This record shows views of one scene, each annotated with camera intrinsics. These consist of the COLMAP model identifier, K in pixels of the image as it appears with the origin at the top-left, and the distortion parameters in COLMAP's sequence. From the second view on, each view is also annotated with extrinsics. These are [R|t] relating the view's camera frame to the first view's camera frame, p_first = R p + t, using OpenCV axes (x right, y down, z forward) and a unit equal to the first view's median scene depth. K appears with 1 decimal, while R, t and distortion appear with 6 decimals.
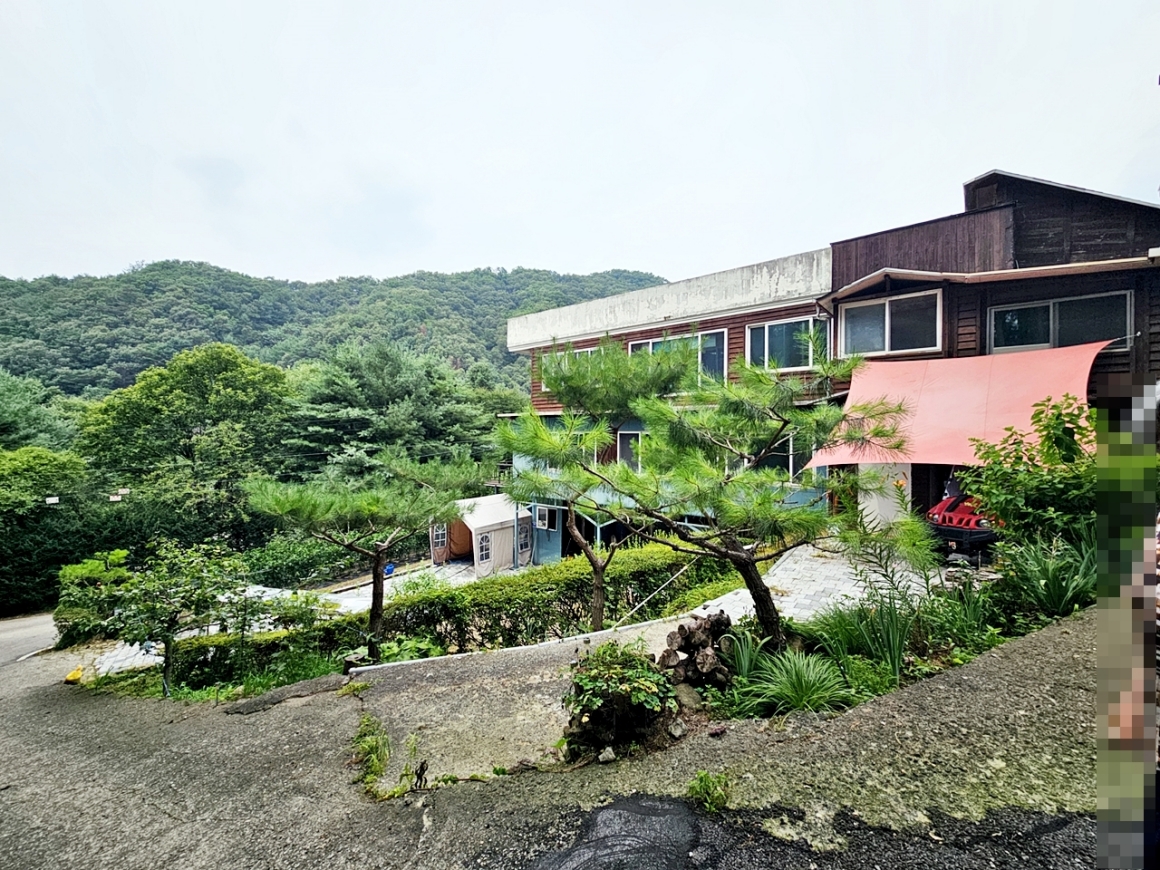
lens RADIAL K [[475.8, 0, 580.0], [0, 475.8, 435.0], [0, 0, 1]] dist [-0.002230, 0.000935]
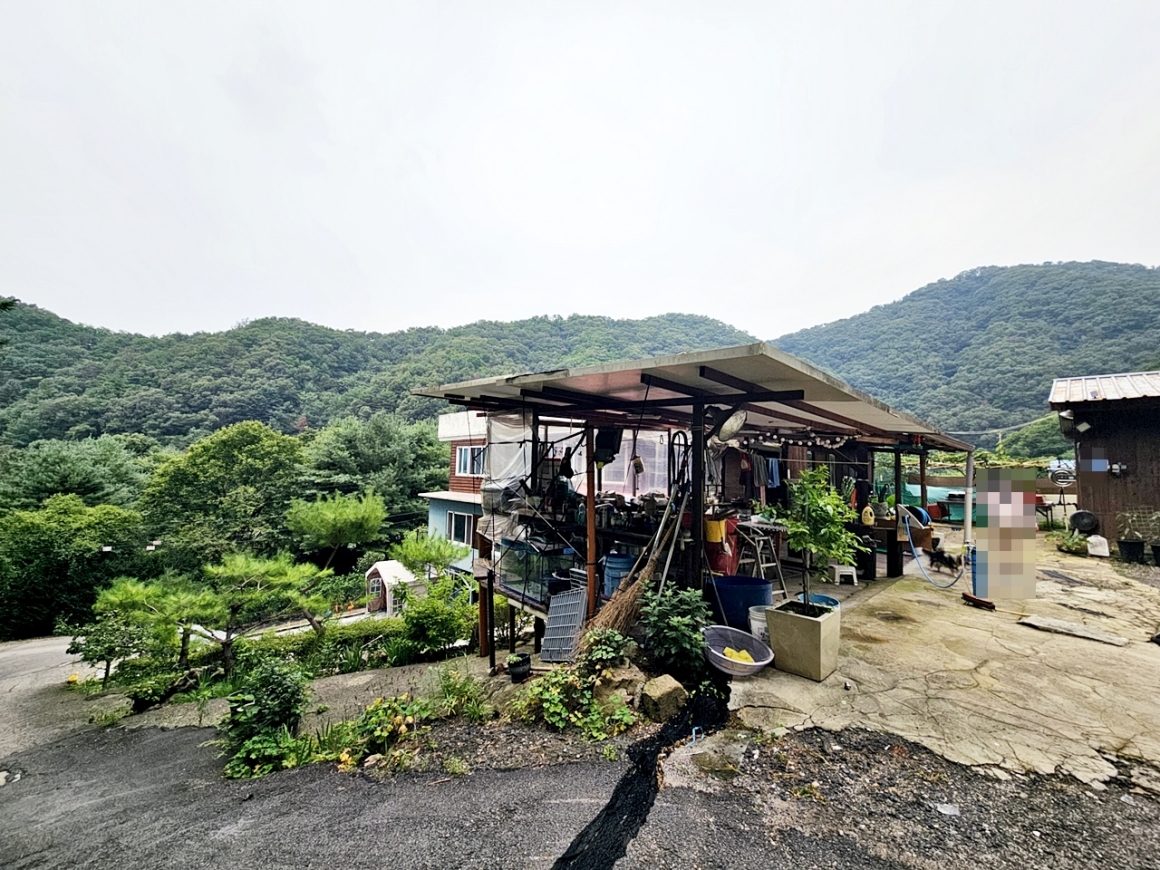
lens RADIAL K [[475.8, 0, 580.0], [0, 475.8, 435.0], [0, 0, 1]] dist [-0.002230, 0.000935]
pose [[0.991596, 0.010282, -0.128960, 0.052237], [-0.020565, 0.996689, -0.078662, -0.013638], [0.127724, 0.080653, 0.988525, -0.026602]]
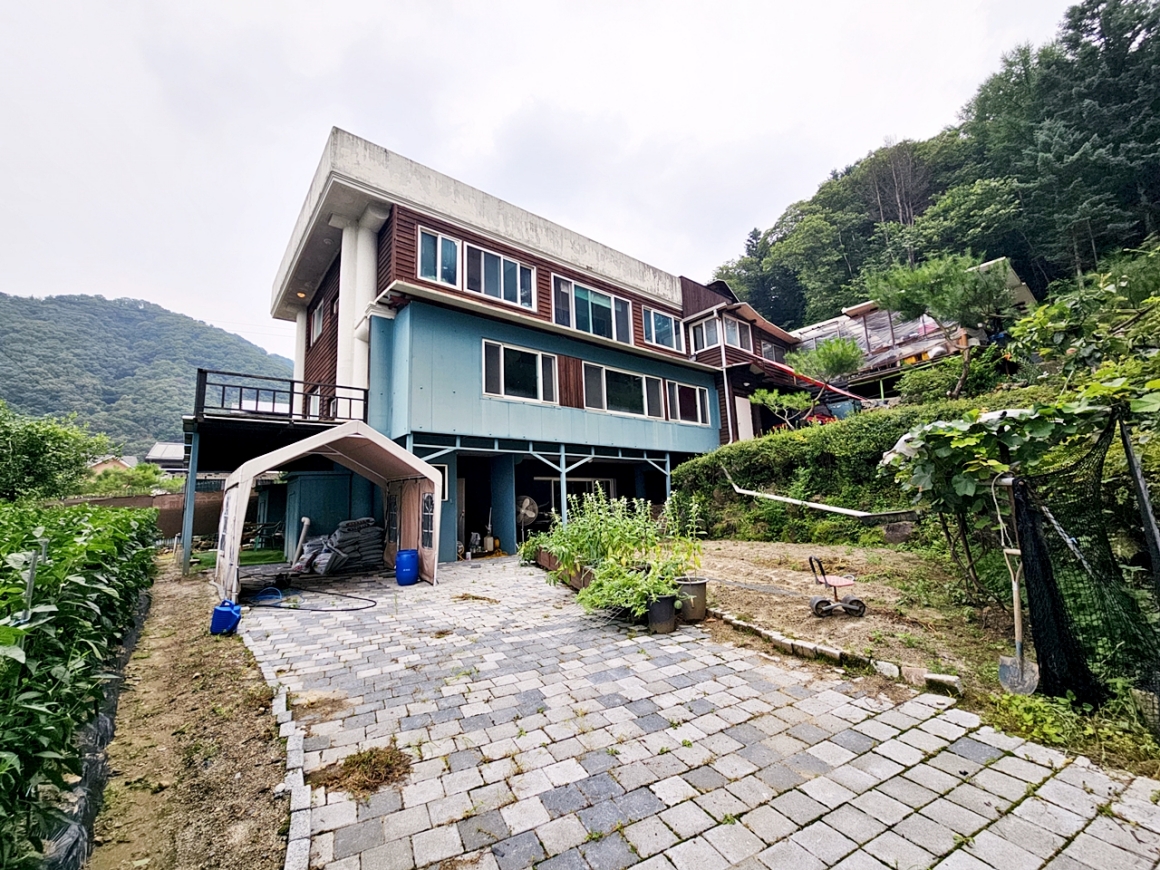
lens RADIAL K [[475.8, 0, 580.0], [0, 475.8, 435.0], [0, 0, 1]] dist [-0.002230, 0.000935]
pose [[0.188609, 0.147909, 0.970850, -0.078766], [0.037458, 0.986790, -0.157614, 0.027792], [-0.981338, 0.066094, 0.180577, 0.089085]]
